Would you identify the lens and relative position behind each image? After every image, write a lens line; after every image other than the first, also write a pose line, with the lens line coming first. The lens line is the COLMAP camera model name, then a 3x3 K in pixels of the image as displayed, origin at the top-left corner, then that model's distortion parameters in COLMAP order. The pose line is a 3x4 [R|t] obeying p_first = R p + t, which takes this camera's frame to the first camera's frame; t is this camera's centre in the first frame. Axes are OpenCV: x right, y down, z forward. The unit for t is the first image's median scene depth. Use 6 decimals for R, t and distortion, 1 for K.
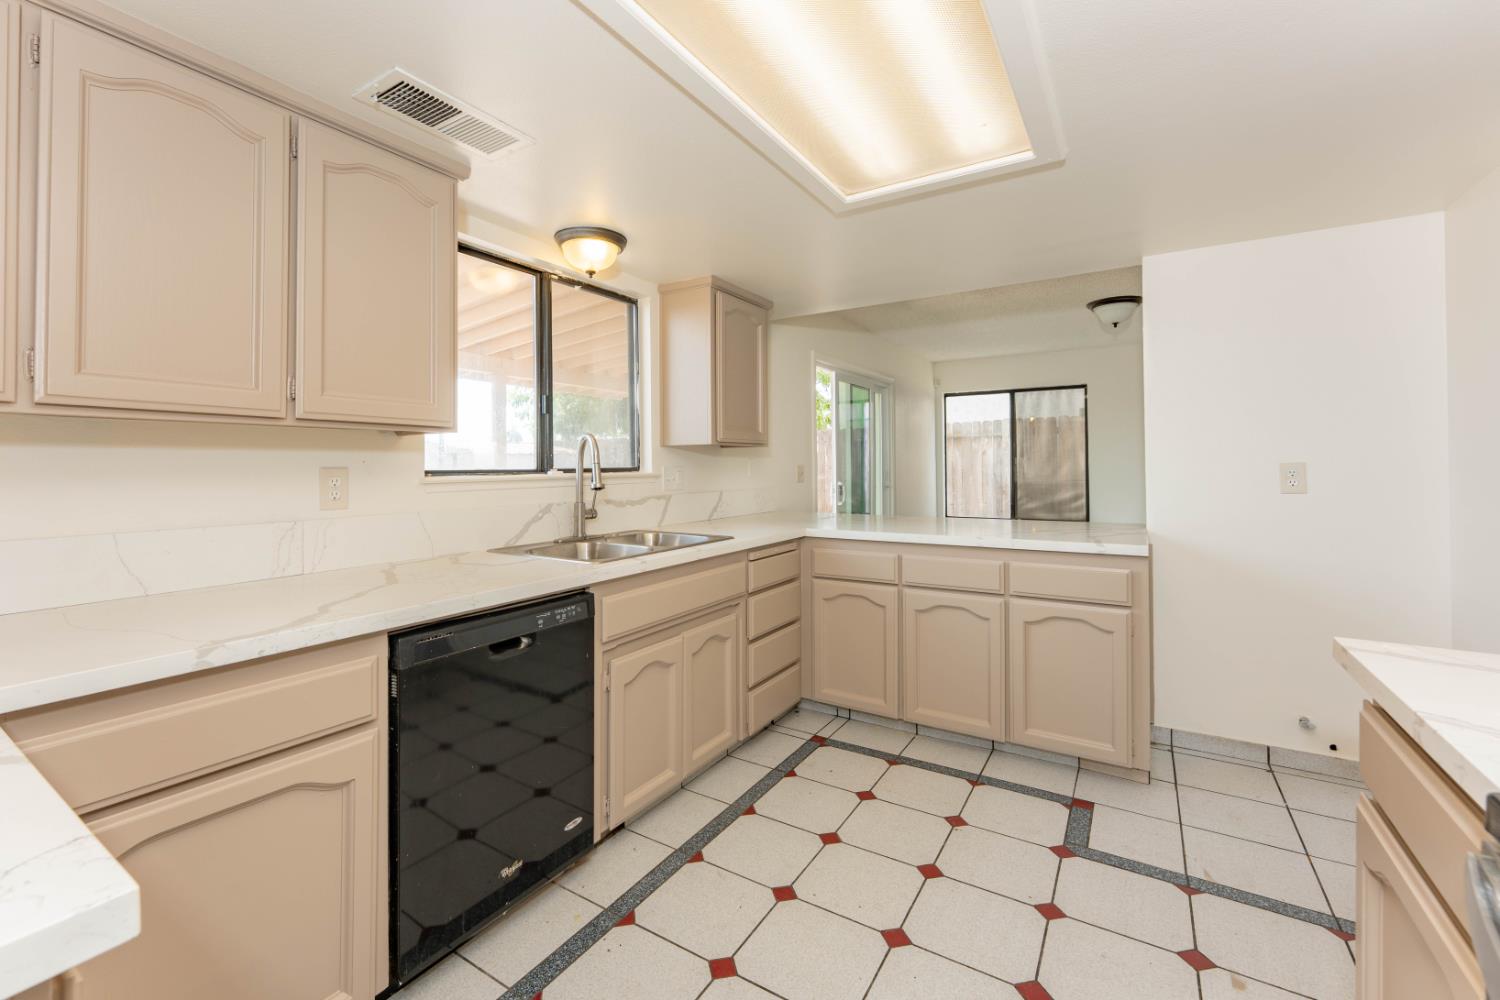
lens RADIAL K [[632.6, 0, 728.0], [0, 632.6, 487.6], [0, 0, 1]] dist [-0.001244, -0.000377]
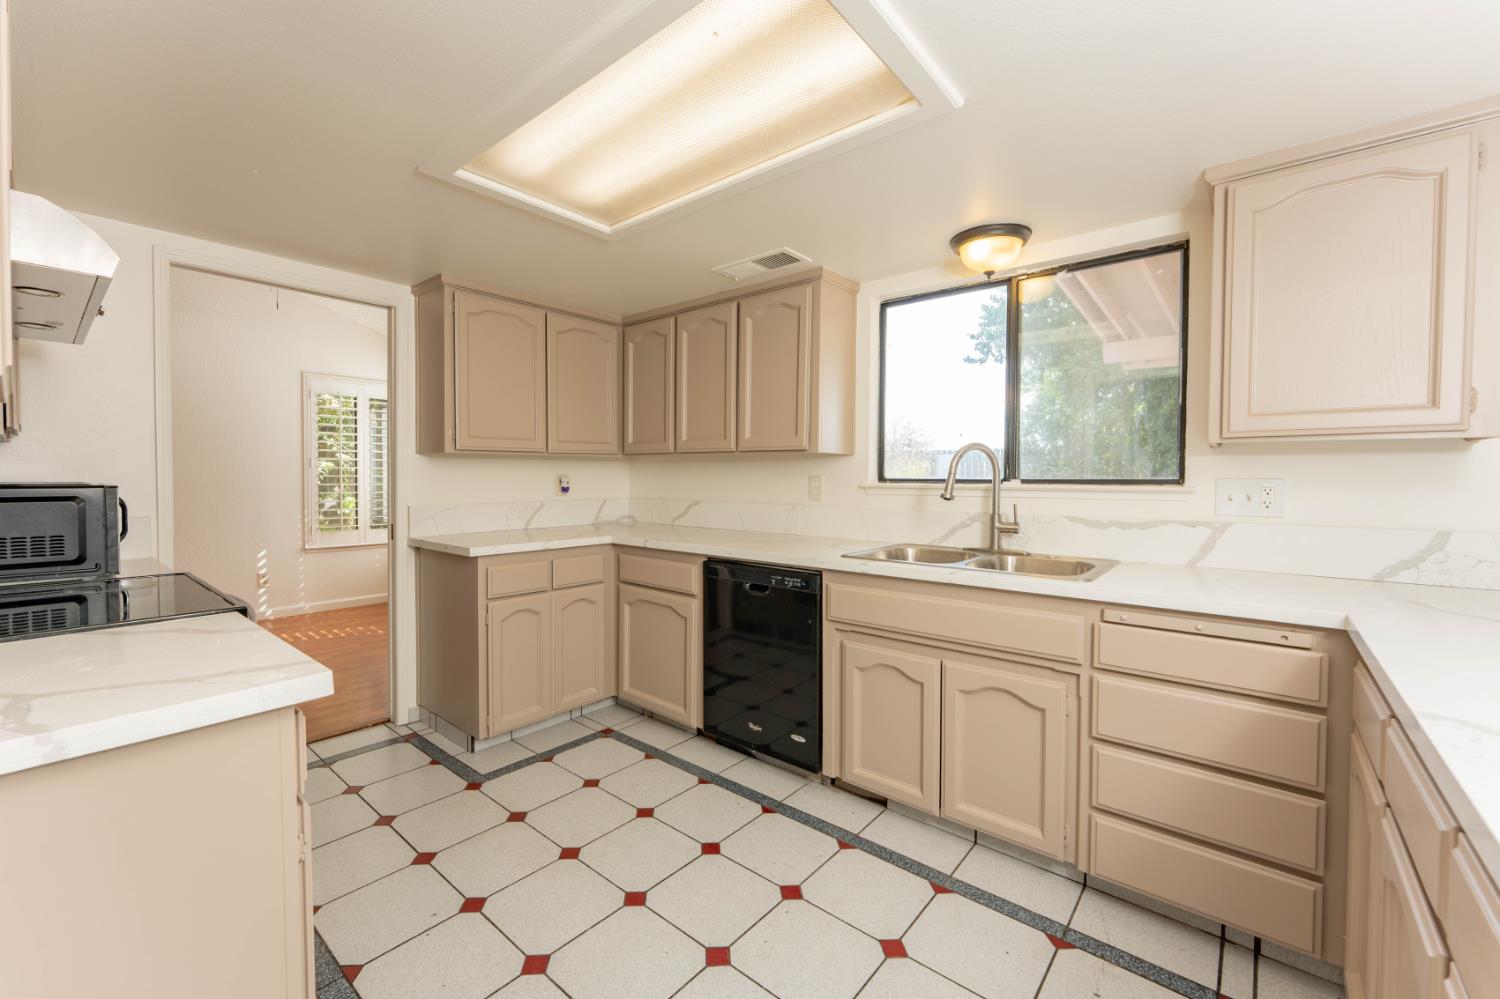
lens RADIAL K [[618.2, 0, 721.1], [0, 618.2, 491.5], [0, 0, 1]] dist [-0.003564, -0.000813]
pose [[-0.148608, 0.032082, -0.988376, 0.686903], [-0.036233, 0.998626, 0.037862, -0.028779], [0.988232, 0.041438, -0.147241, 0.640636]]
